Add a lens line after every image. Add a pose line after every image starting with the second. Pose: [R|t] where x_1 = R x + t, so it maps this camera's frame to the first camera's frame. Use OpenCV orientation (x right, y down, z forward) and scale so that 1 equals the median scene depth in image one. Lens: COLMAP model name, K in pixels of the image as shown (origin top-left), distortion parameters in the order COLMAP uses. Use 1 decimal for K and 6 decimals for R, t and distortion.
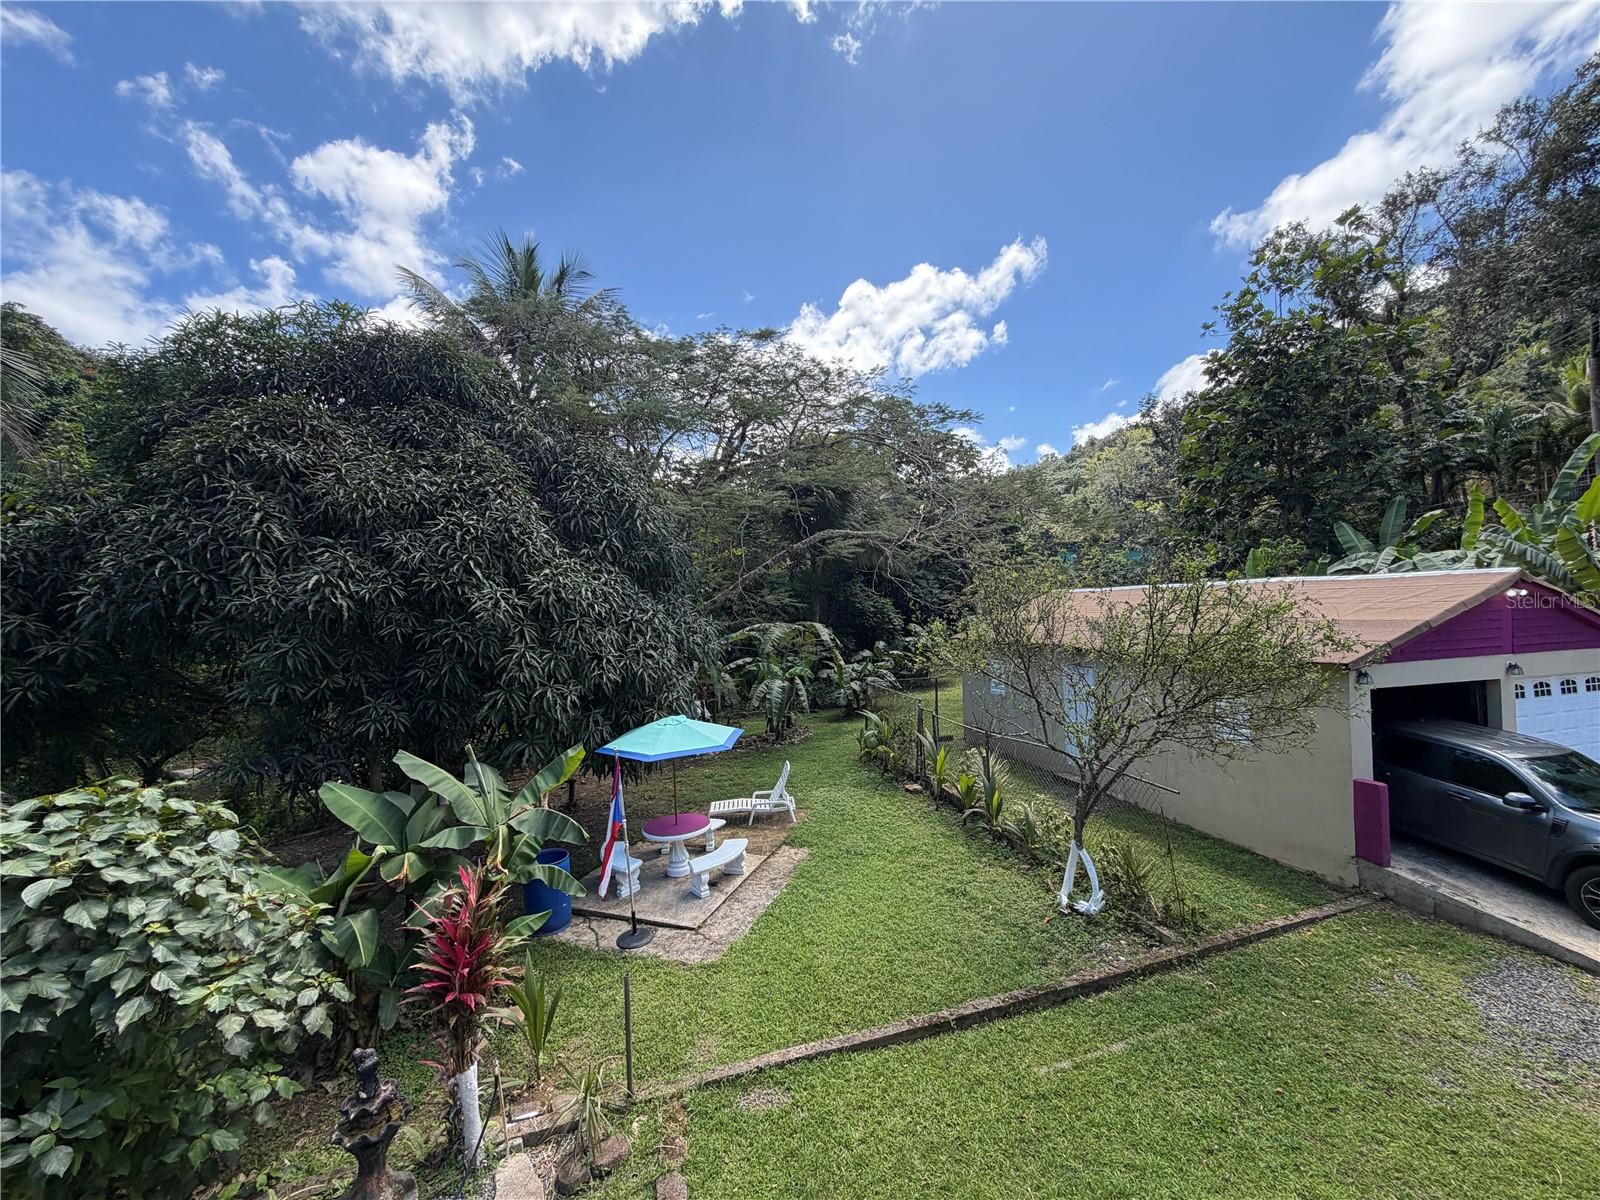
lens RADIAL K [[639.8, 0, 803.5], [0, 639.8, 602.3], [0, 0, 1]] dist [-0.004137, -0.000261]
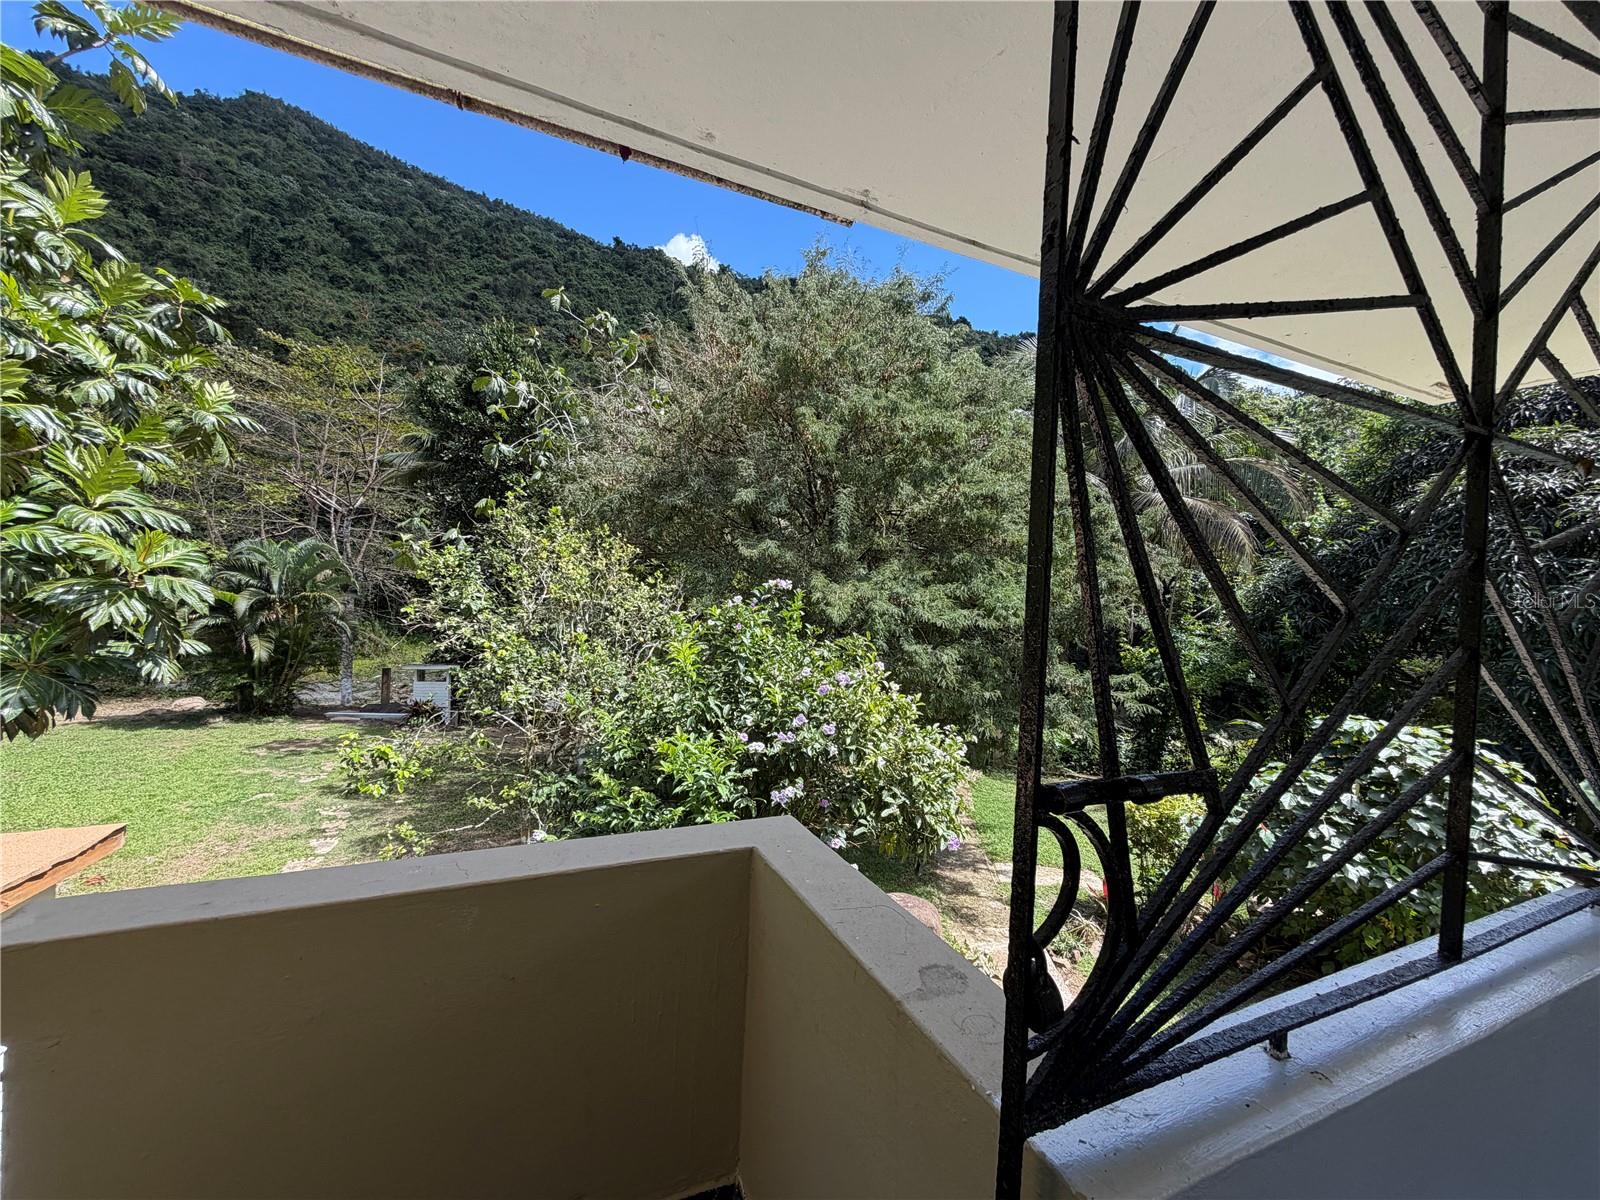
lens RADIAL K [[639.8, 0, 796.4], [0, 639.8, 602.5], [0, 0, 1]] dist [-0.004137, -0.000261]
pose [[0.117774, 0.042694, -0.992122, 0.144668], [-0.043101, 0.998354, 0.037846, -0.010506], [0.992105, 0.038304, 0.119420, -0.416886]]
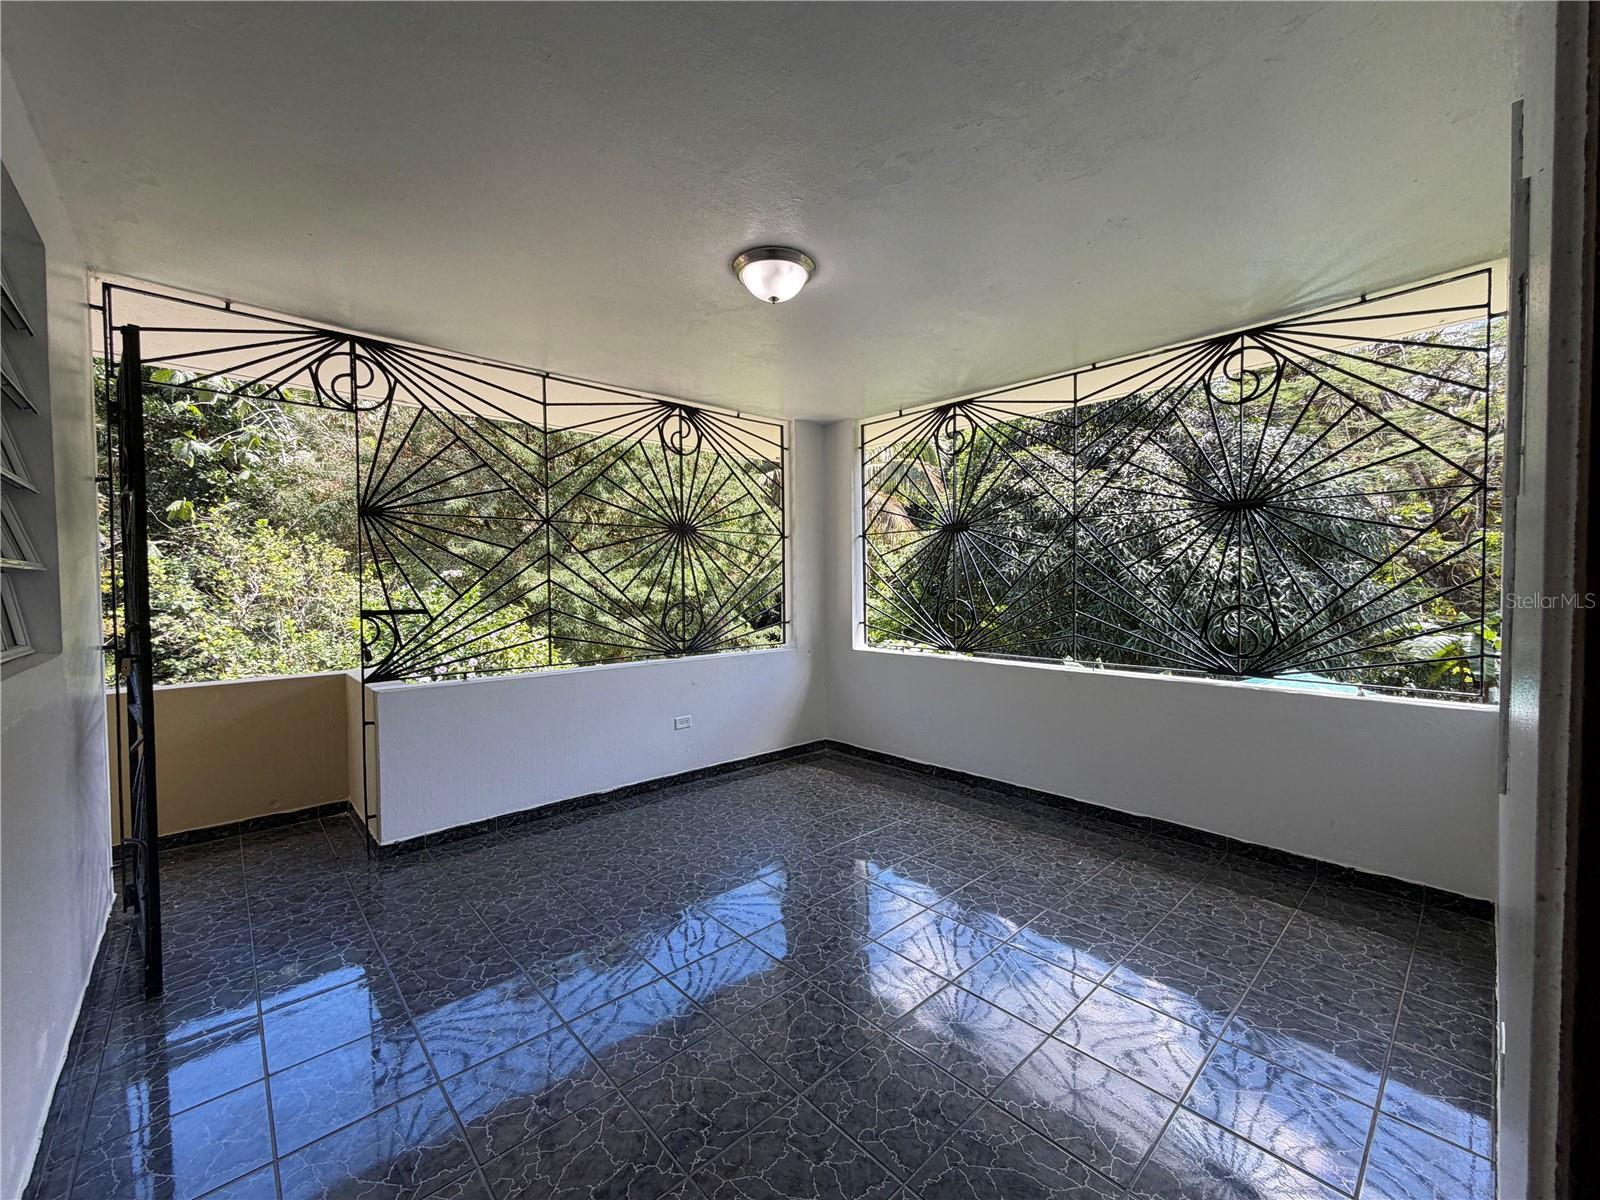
lens RADIAL K [[639.8, 0, 804.3], [0, 639.8, 601.7], [0, 0, 1]] dist [-0.004137, -0.000261]
pose [[0.425972, 0.044366, -0.903648, 0.522052], [0.006158, 0.998632, 0.051932, -0.009245], [0.904715, -0.027686, 0.425116, -0.300691]]
